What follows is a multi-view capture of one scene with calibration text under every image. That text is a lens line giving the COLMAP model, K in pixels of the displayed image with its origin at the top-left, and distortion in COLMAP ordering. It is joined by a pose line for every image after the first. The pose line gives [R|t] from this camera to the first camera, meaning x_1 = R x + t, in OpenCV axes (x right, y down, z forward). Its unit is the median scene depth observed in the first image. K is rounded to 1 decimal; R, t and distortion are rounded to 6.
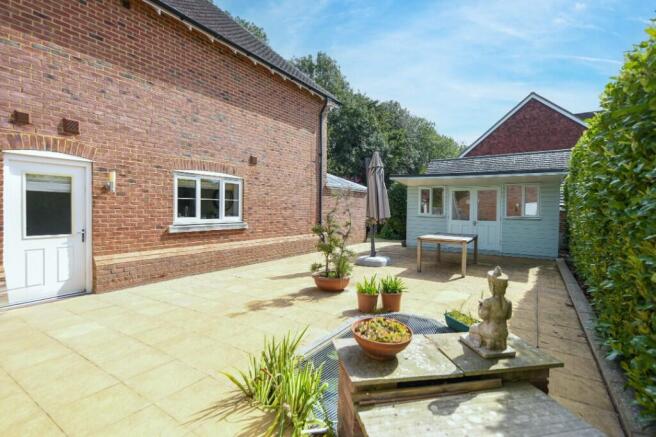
lens RADIAL K [[311.5, 0, 328.5], [0, 311.5, 214.1], [0, 0, 1]] dist [0.002835, 0.000068]
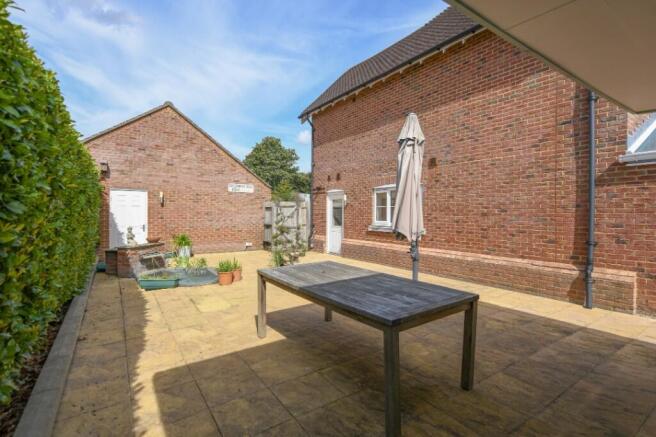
lens RADIAL K [[311.5, 0, 328.3], [0, 311.5, 217.2], [0, 0, 1]] dist [0.002835, 0.000068]
pose [[-0.371874, 0.002303, -0.928280, 0.869201], [-0.025259, 0.999602, 0.012599, -0.015906], [0.927939, 0.028132, -0.371668, 1.265658]]
